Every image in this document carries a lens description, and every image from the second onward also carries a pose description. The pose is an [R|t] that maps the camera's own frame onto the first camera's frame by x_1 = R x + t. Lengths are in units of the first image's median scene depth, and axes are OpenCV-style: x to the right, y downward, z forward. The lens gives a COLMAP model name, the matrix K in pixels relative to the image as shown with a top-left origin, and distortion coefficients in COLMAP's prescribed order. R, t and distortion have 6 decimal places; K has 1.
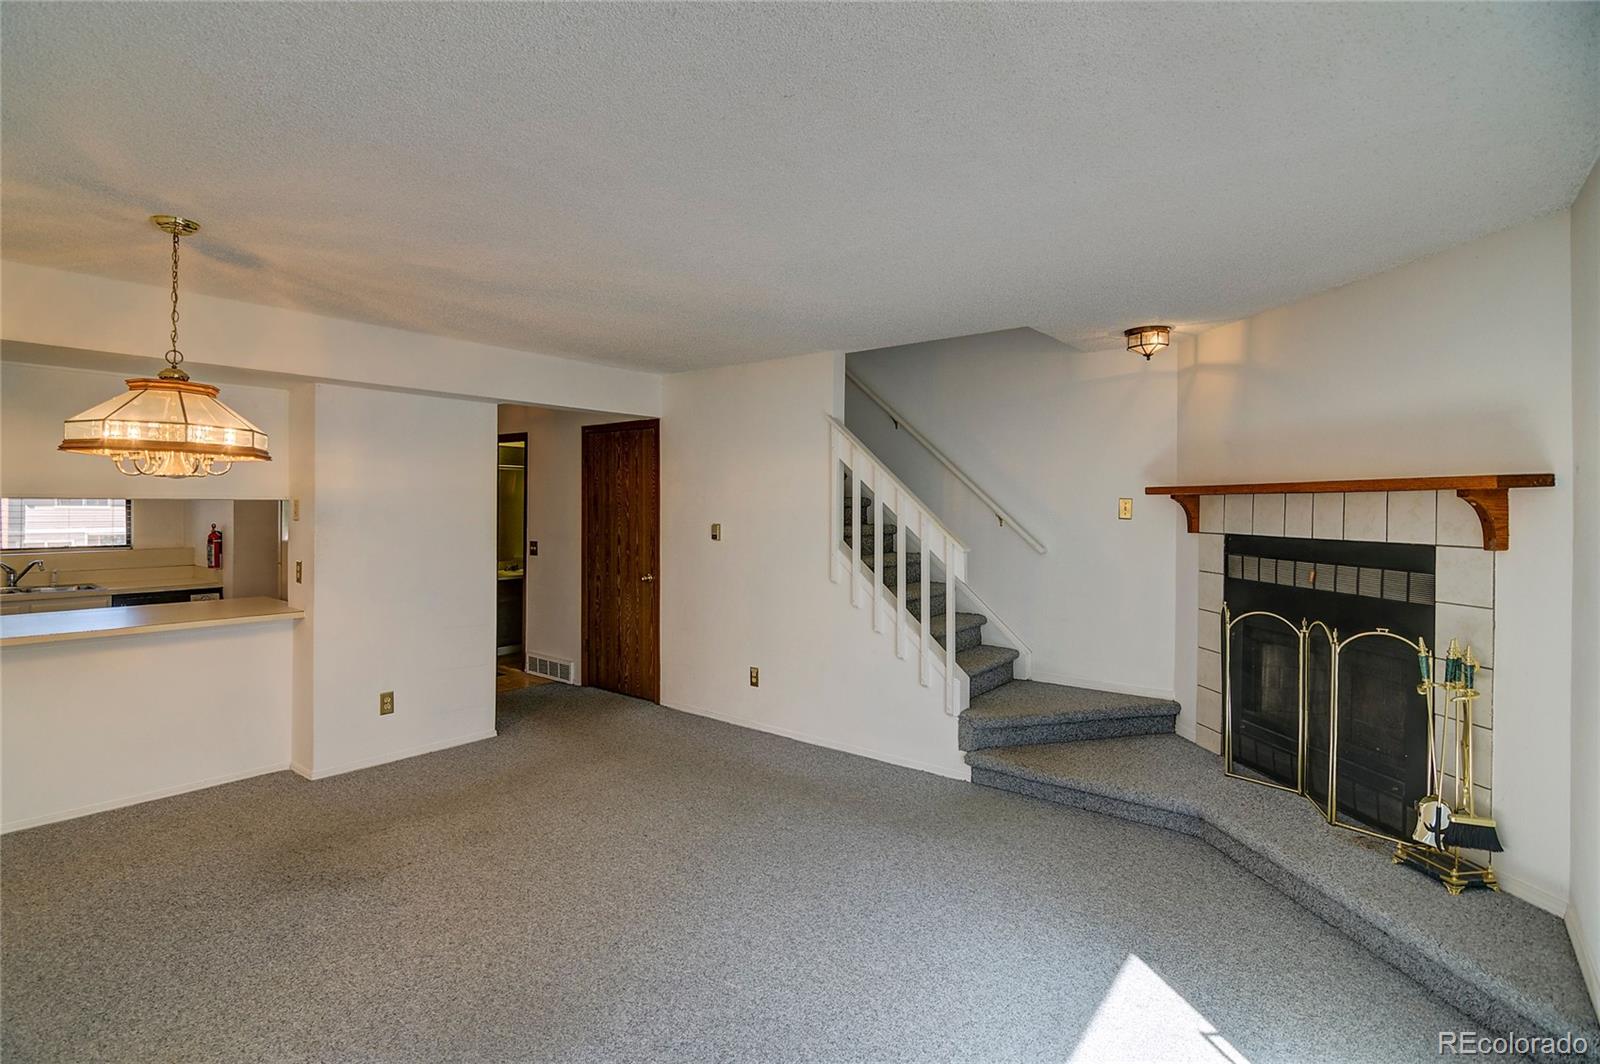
lens RADIAL K [[772.0, 0, 790.6], [0, 772.0, 505.3], [0, 0, 1]] dist [-0.004257, -0.003550]
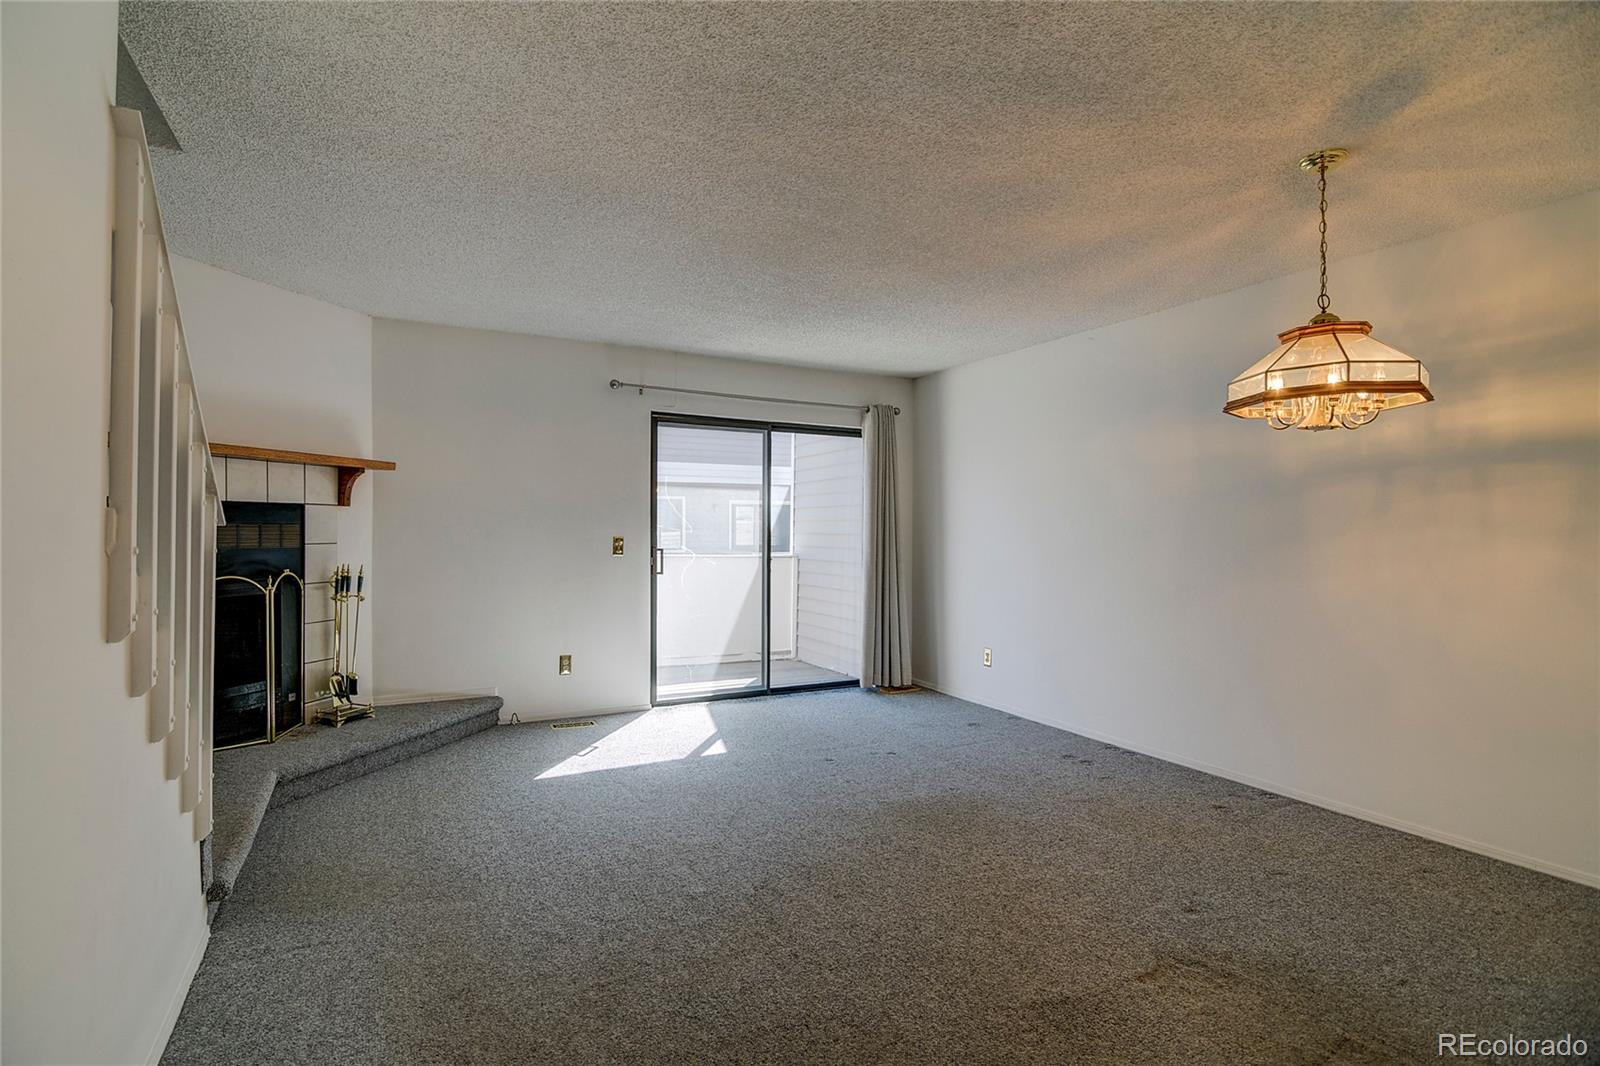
lens RADIAL K [[772.0, 0, 826.7], [0, 772.0, 528.2], [0, 0, 1]] dist [-0.004257, -0.003550]
pose [[-0.927876, -0.013732, 0.372636, -0.507621], [-0.015532, 0.999878, -0.001828, 0.076557], [-0.372565, -0.007484, -0.927976, 1.758301]]
